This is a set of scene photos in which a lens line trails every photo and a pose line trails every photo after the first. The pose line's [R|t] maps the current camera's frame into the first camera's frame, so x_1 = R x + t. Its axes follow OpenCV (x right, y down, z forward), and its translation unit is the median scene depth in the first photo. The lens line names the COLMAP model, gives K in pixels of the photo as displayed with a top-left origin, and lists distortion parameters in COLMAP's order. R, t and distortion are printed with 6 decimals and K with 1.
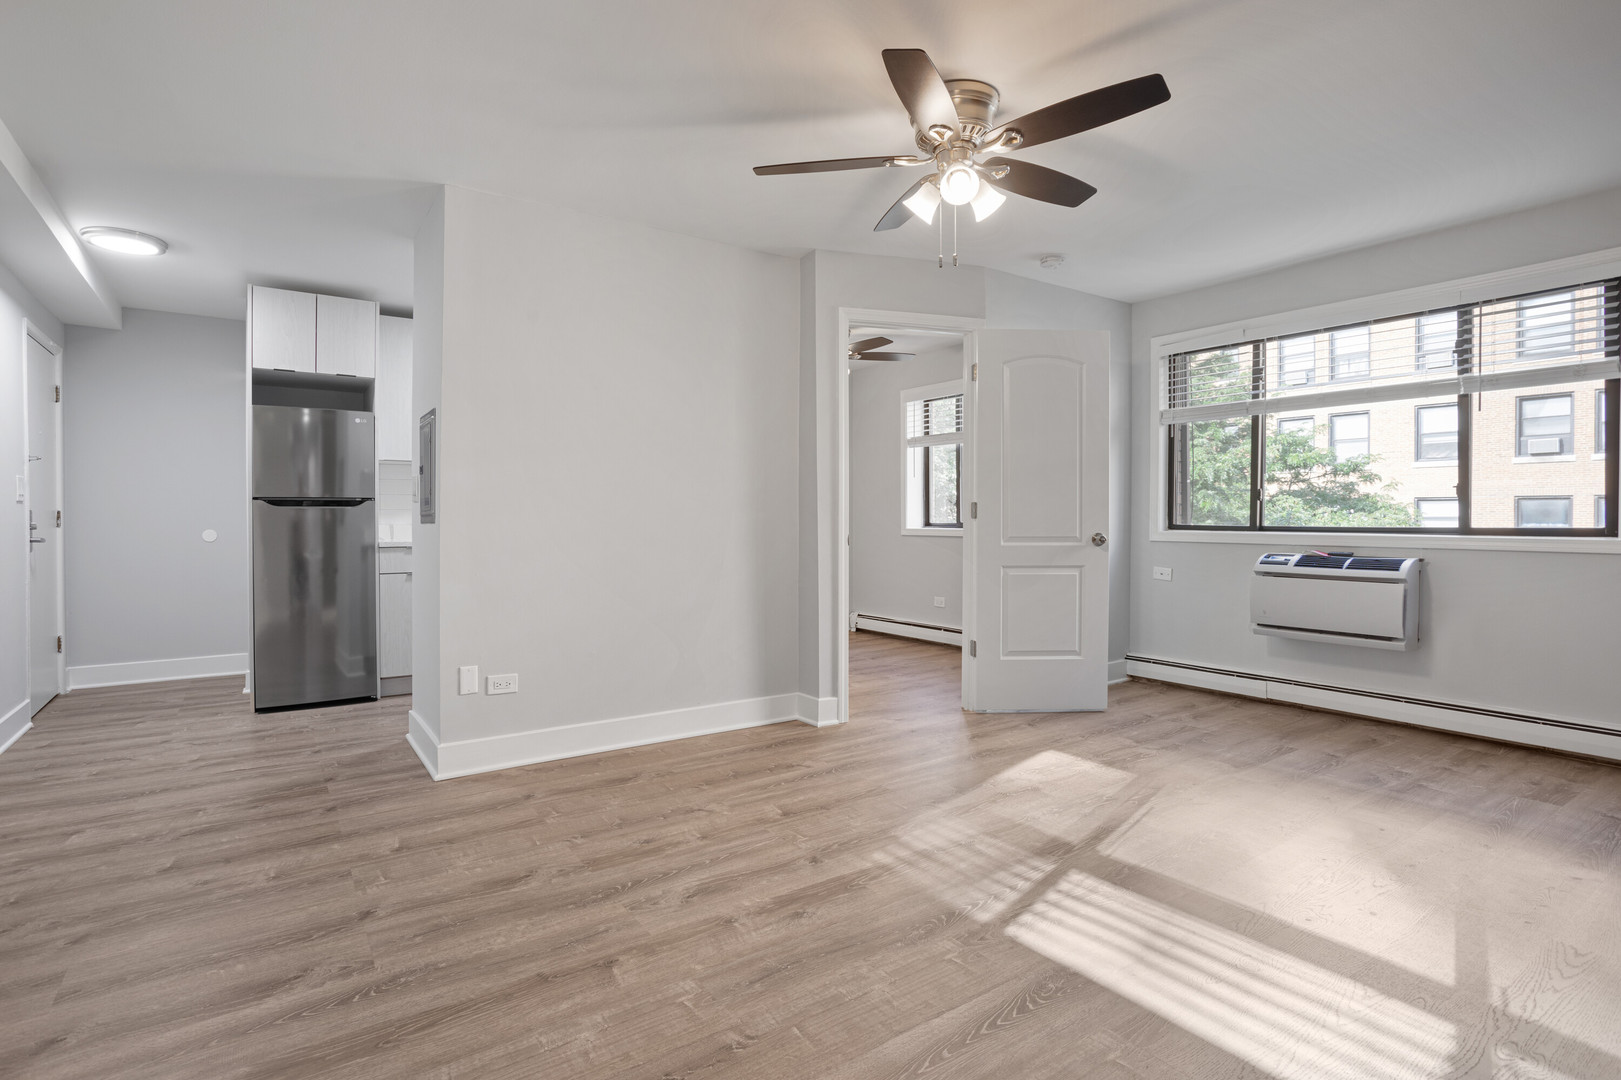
lens RADIAL K [[803.9, 0, 801.1], [0, 803.9, 521.3], [0, 0, 1]] dist [-0.066227, 0.031758]
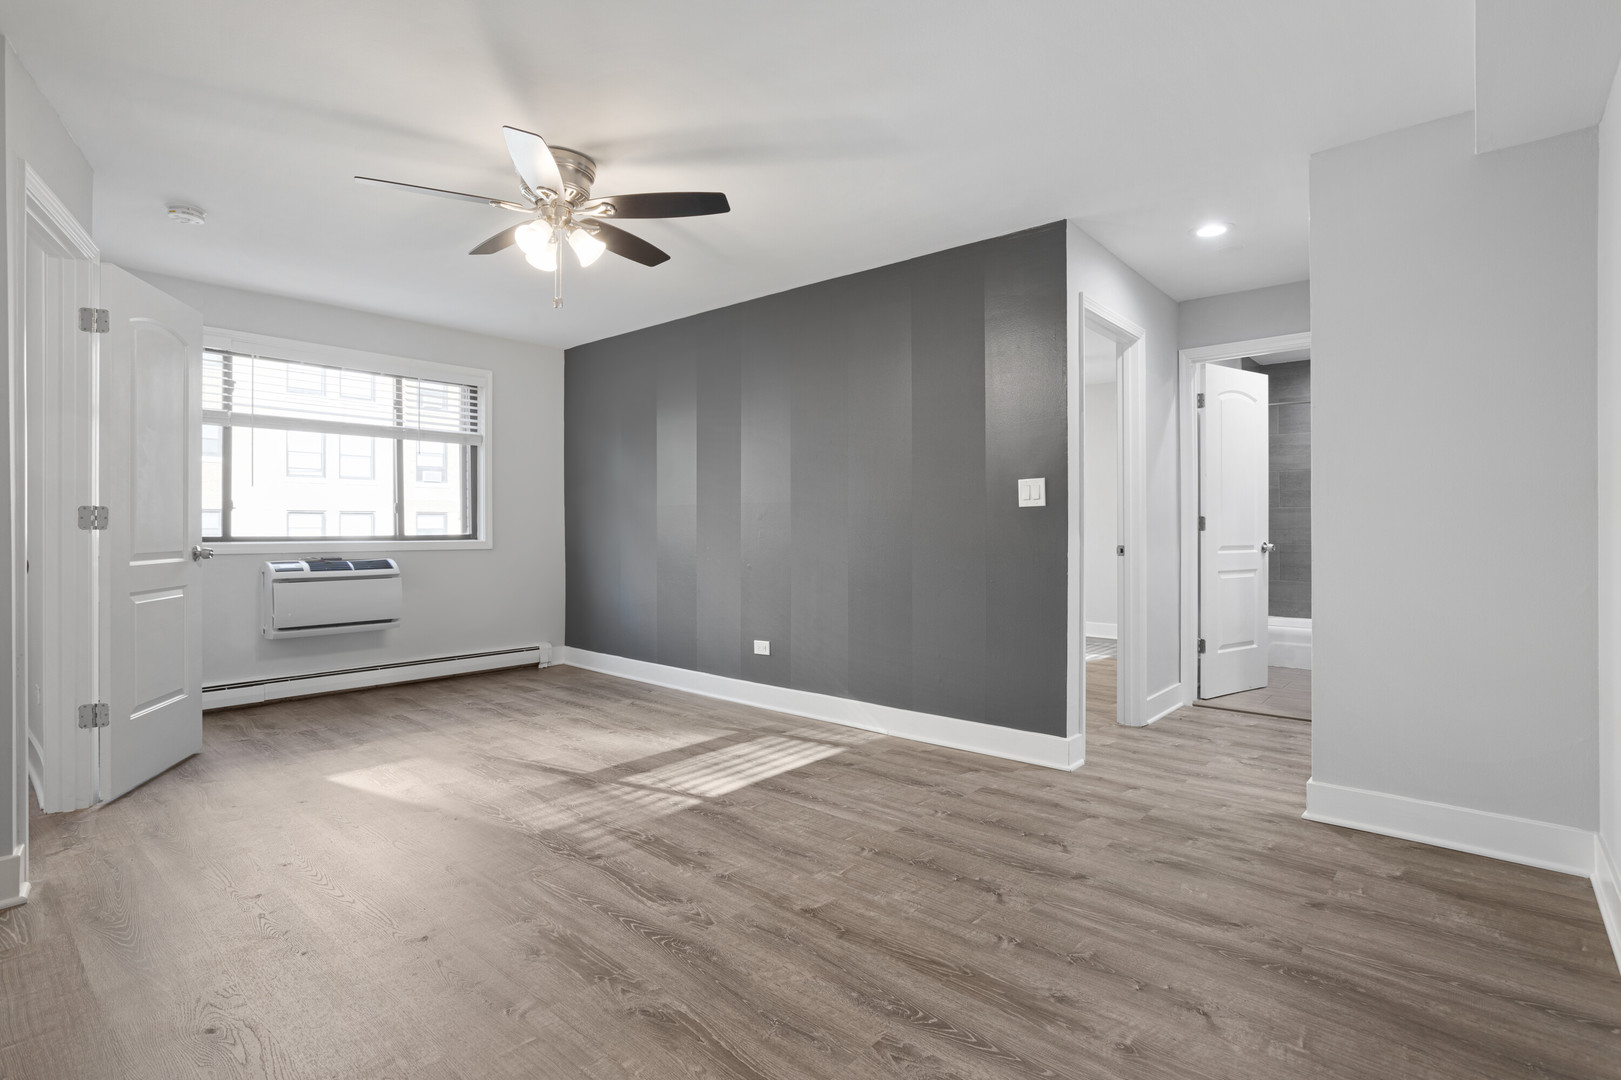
lens RADIAL K [[774.2, 0, 813.9], [0, 774.2, 525.6], [0, 0, 1]] dist [-0.003411, -0.000363]
pose [[-0.246128, 0.001641, 0.969236, -1.314661], [0.004808, 0.999988, -0.000472, -0.010803], [-0.969225, 0.004544, -0.246133, 1.228245]]
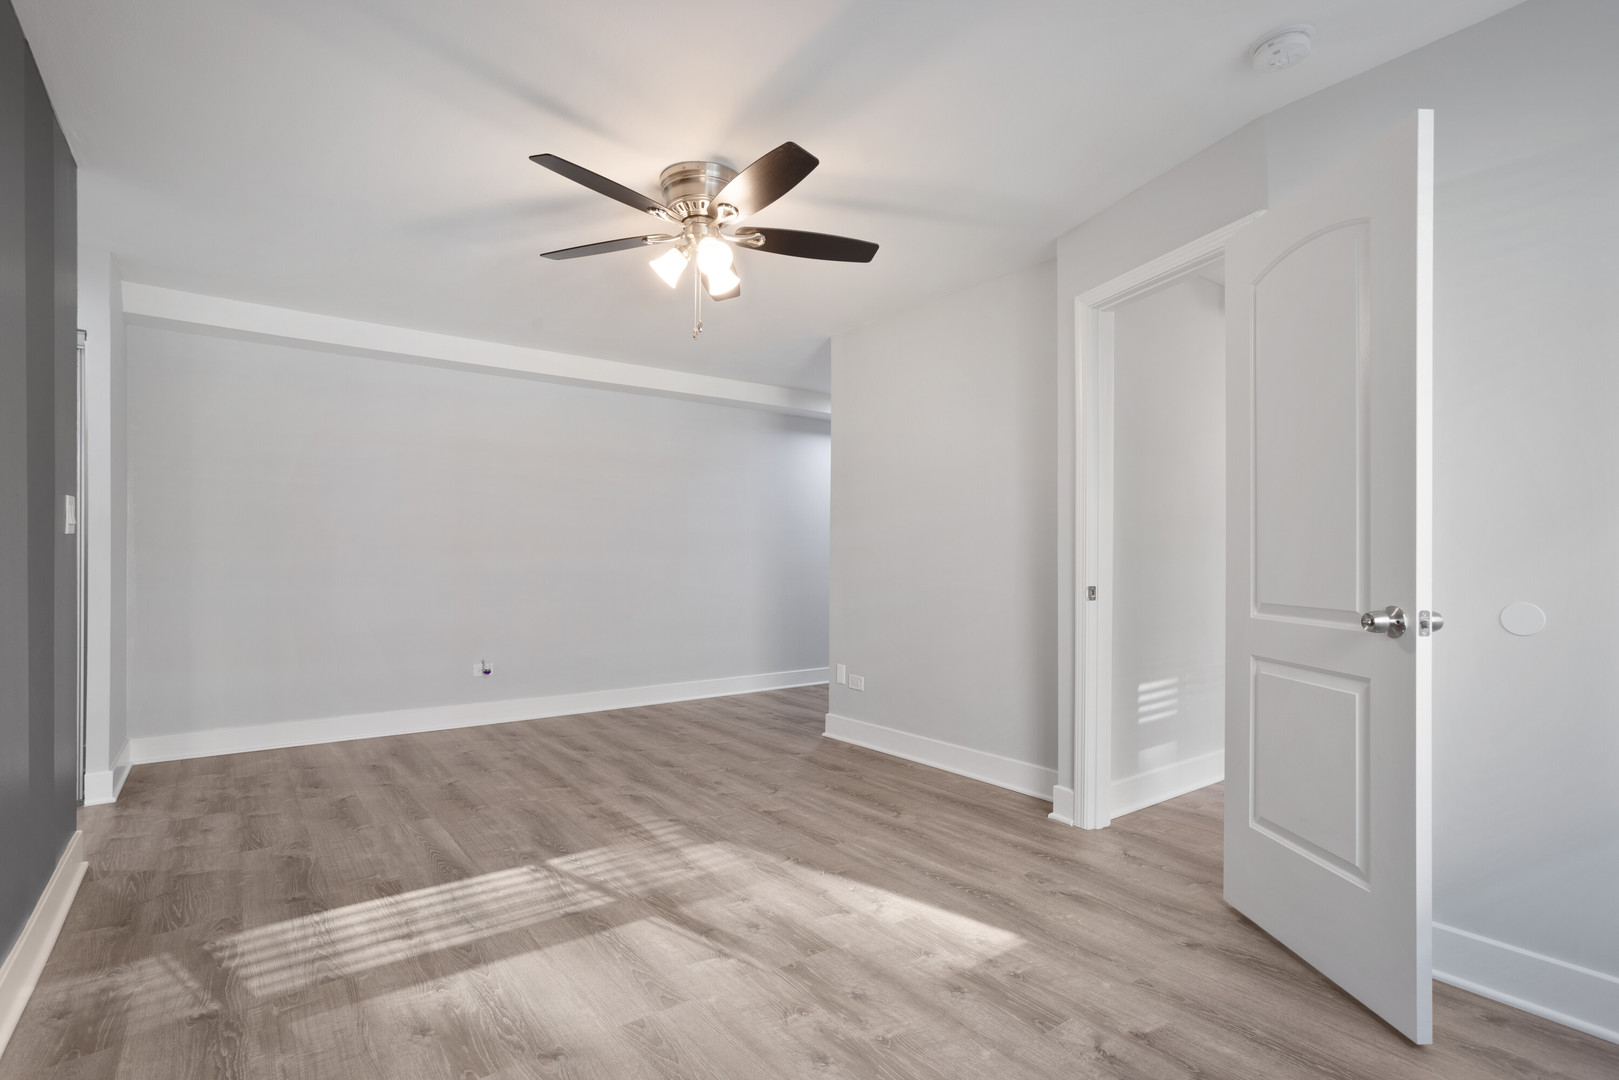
lens RADIAL K [[768.6, 0, 817.5], [0, 768.6, 558.8], [0, 0, 1]] dist [-0.055718, 0.000607]
pose [[0.042444, -0.002508, -0.999096, 1.644281], [-0.008108, 0.999963, -0.002855, -0.012505], [0.999066, 0.008222, 0.042422, 1.497984]]
